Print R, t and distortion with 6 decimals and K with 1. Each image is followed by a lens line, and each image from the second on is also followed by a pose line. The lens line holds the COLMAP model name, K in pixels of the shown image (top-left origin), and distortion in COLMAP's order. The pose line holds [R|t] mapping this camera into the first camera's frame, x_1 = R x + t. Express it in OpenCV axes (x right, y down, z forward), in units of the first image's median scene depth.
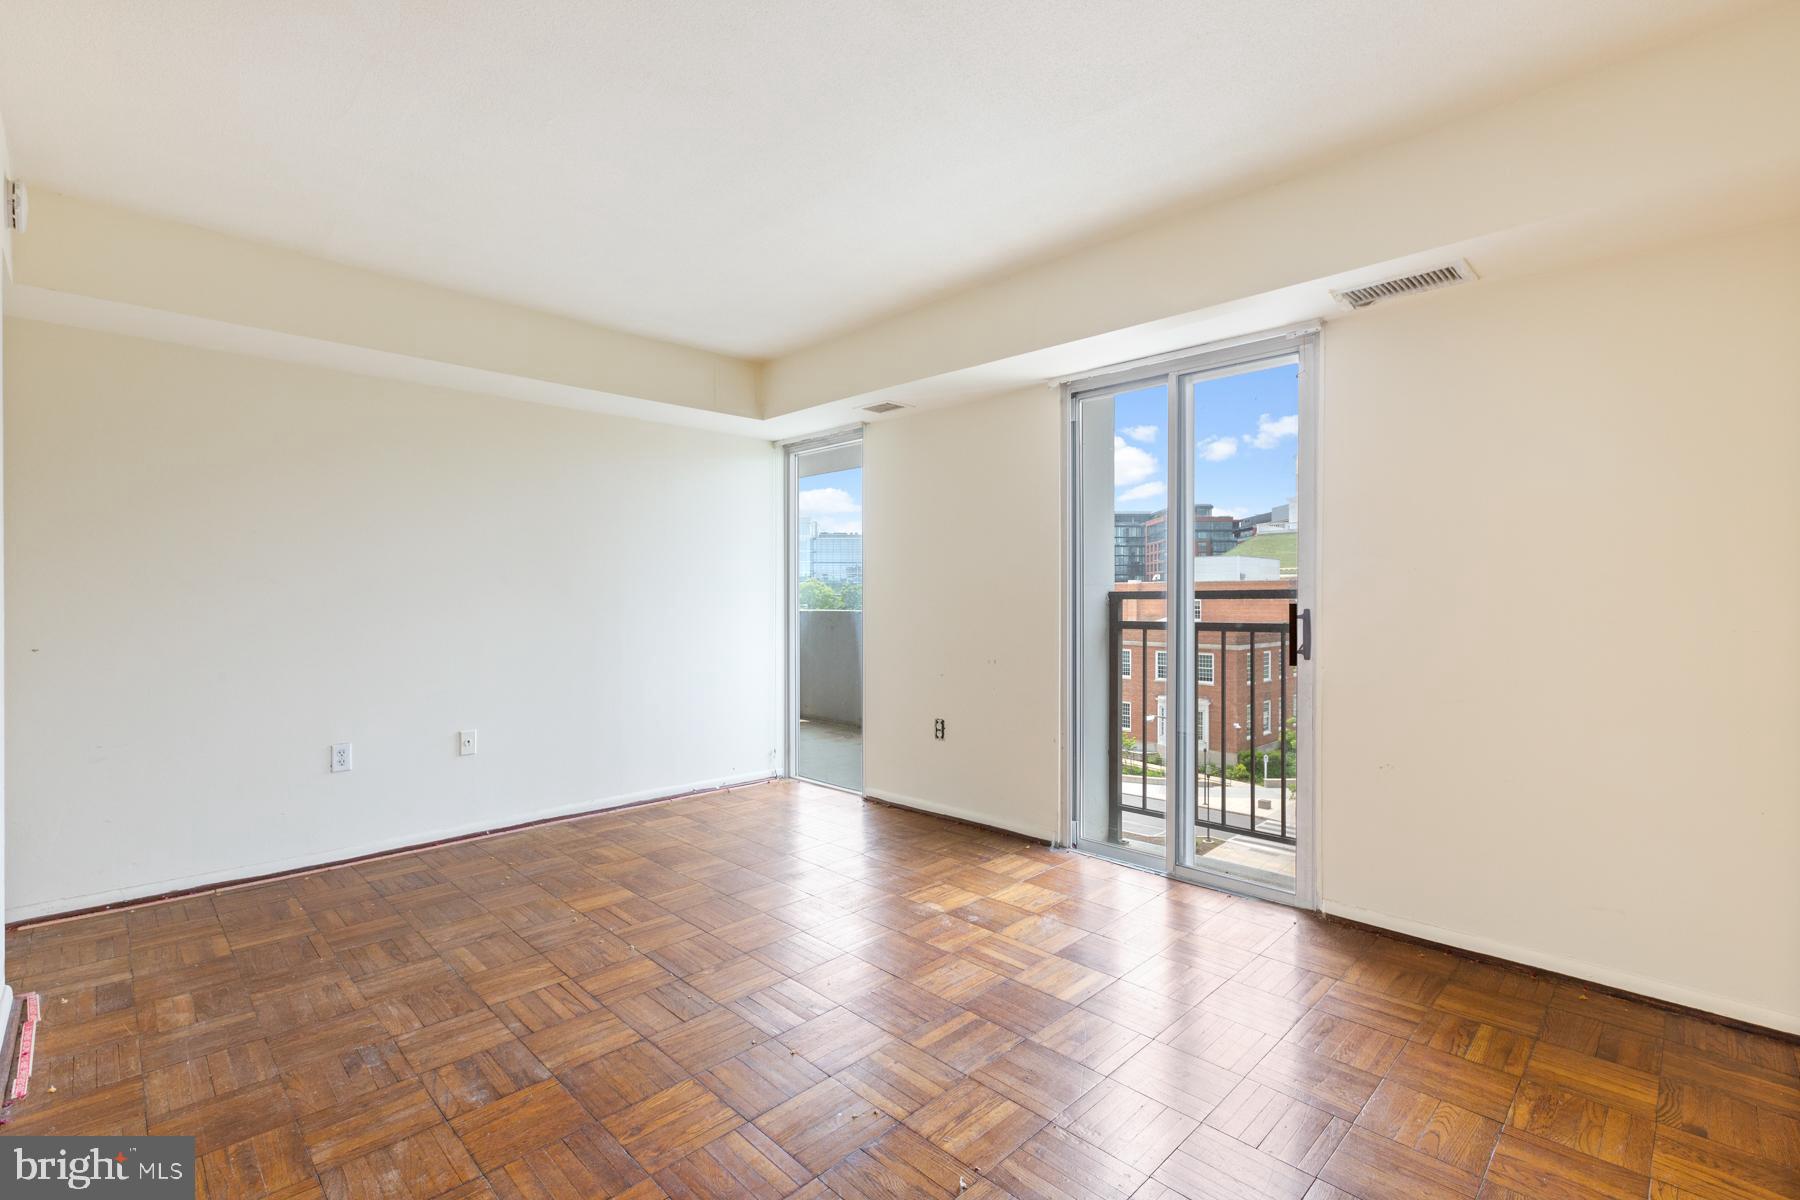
lens RADIAL K [[805.9, 0, 894.1], [0, 805.9, 607.2], [0, 0, 1]] dist [0.004791, -0.002181]
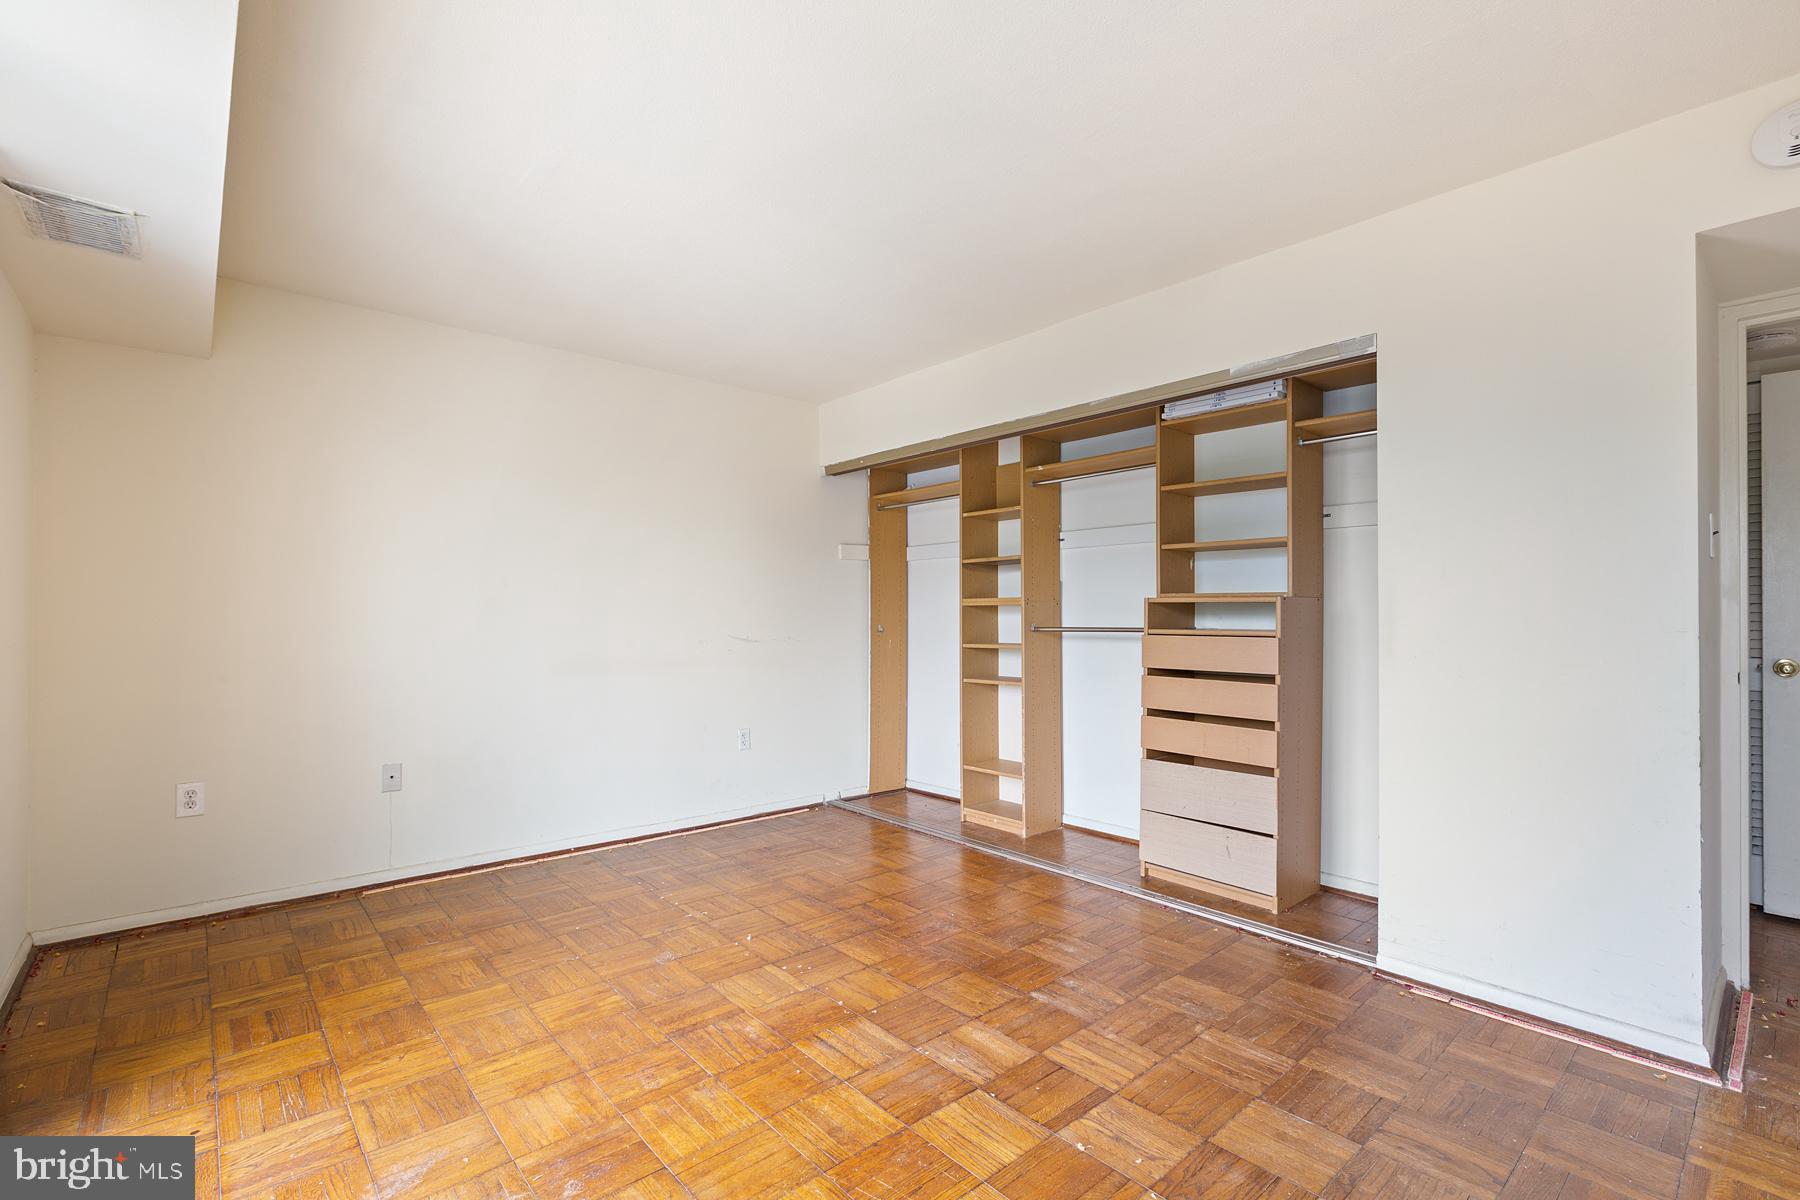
lens RADIAL K [[805.9, 0, 898.5], [0, 805.9, 606.6], [0, 0, 1]] dist [0.004791, -0.002181]
pose [[-0.998324, 0.001618, 0.057850, -0.217084], [0.001666, 0.999998, 0.000783, -0.022393], [-0.057849, 0.000878, -0.998325, 1.684387]]
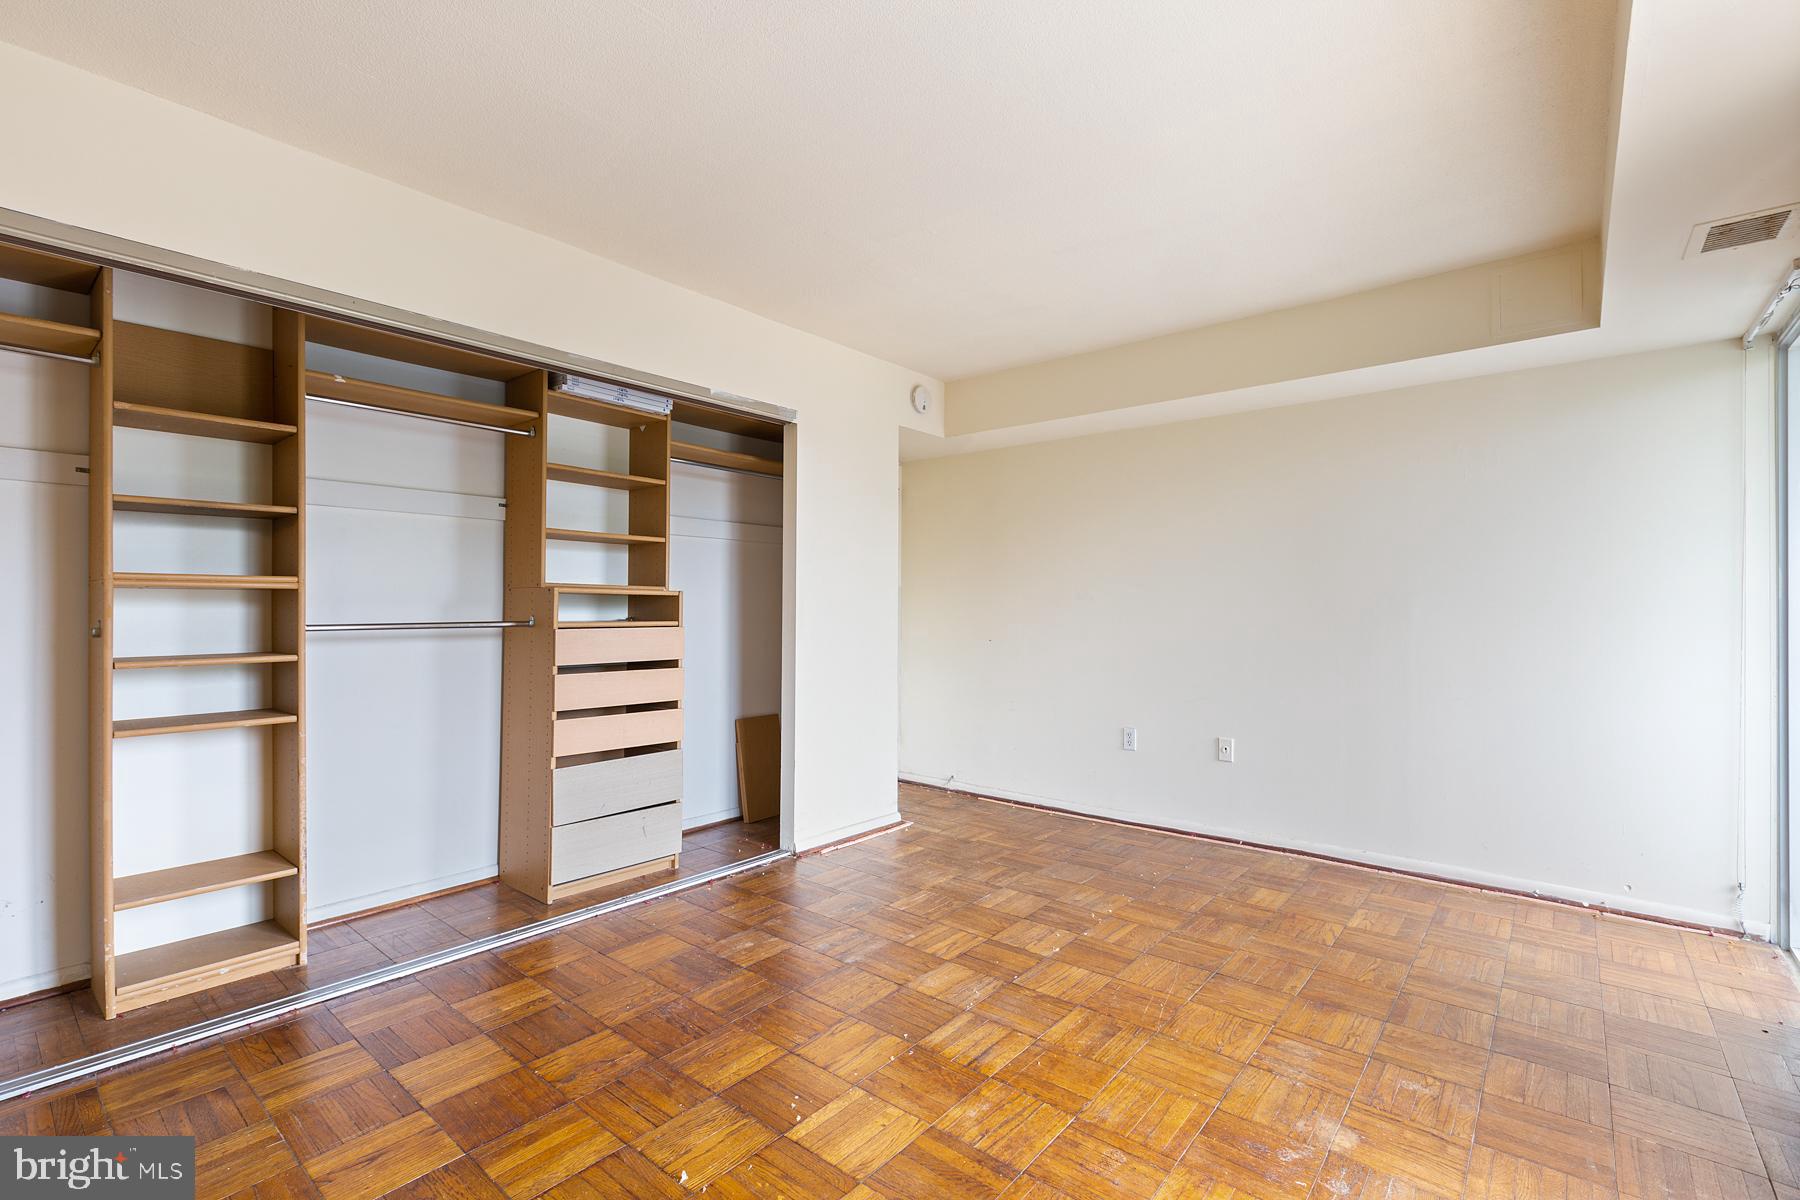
lens RADIAL K [[805.9, 0, 897.6], [0, 805.9, 606.9], [0, 0, 1]] dist [0.004791, -0.002181]
pose [[0.099933, -0.000129, -0.994994, 0.688489], [-0.015929, 0.999872, -0.001729, -0.011954], [0.994867, 0.016022, 0.099918, 0.692733]]
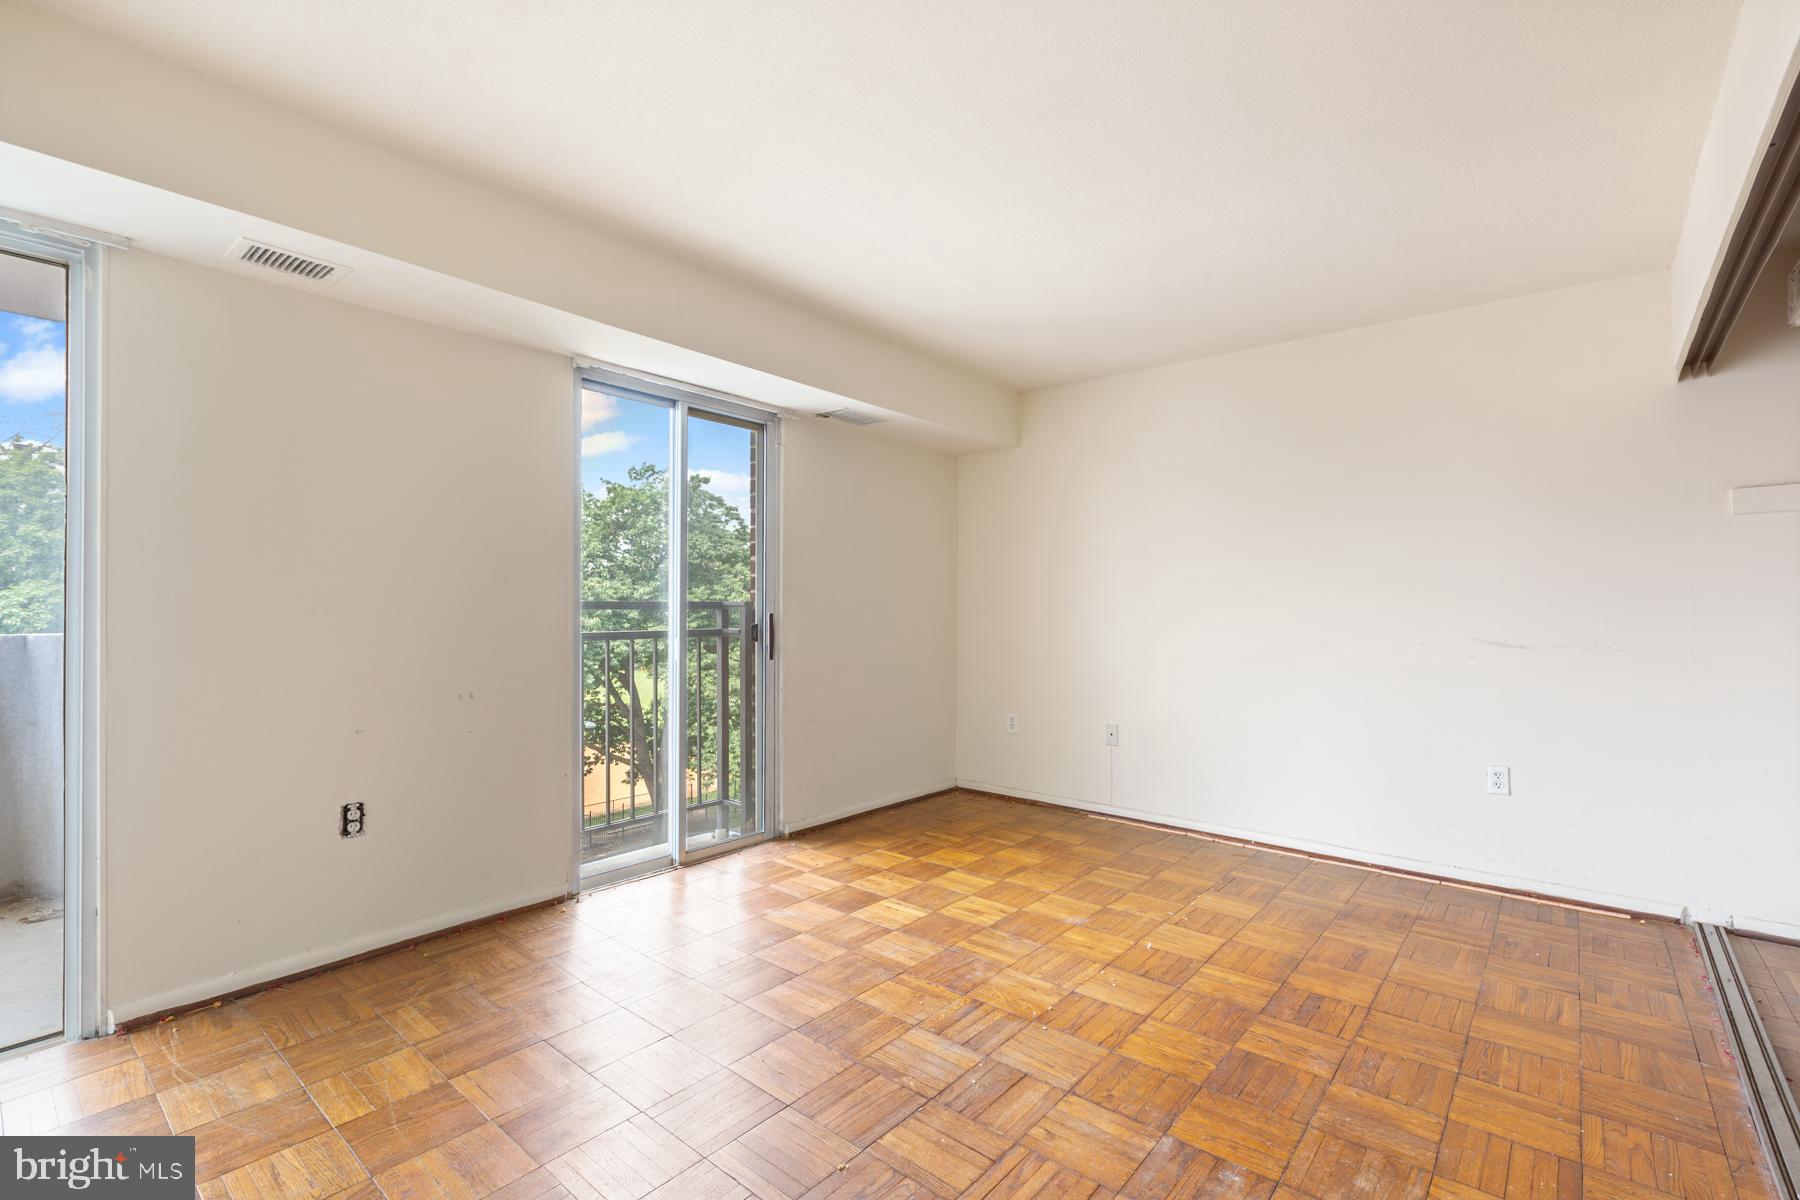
lens RADIAL K [[805.9, 0, 901.9], [0, 805.9, 607.4], [0, 0, 1]] dist [0.004791, -0.002181]
pose [[-0.098295, 0.001857, 0.995156, -0.963309], [0.006621, 0.999977, -0.001212, -0.012776], [-0.995135, 0.006469, -0.098305, 1.021472]]
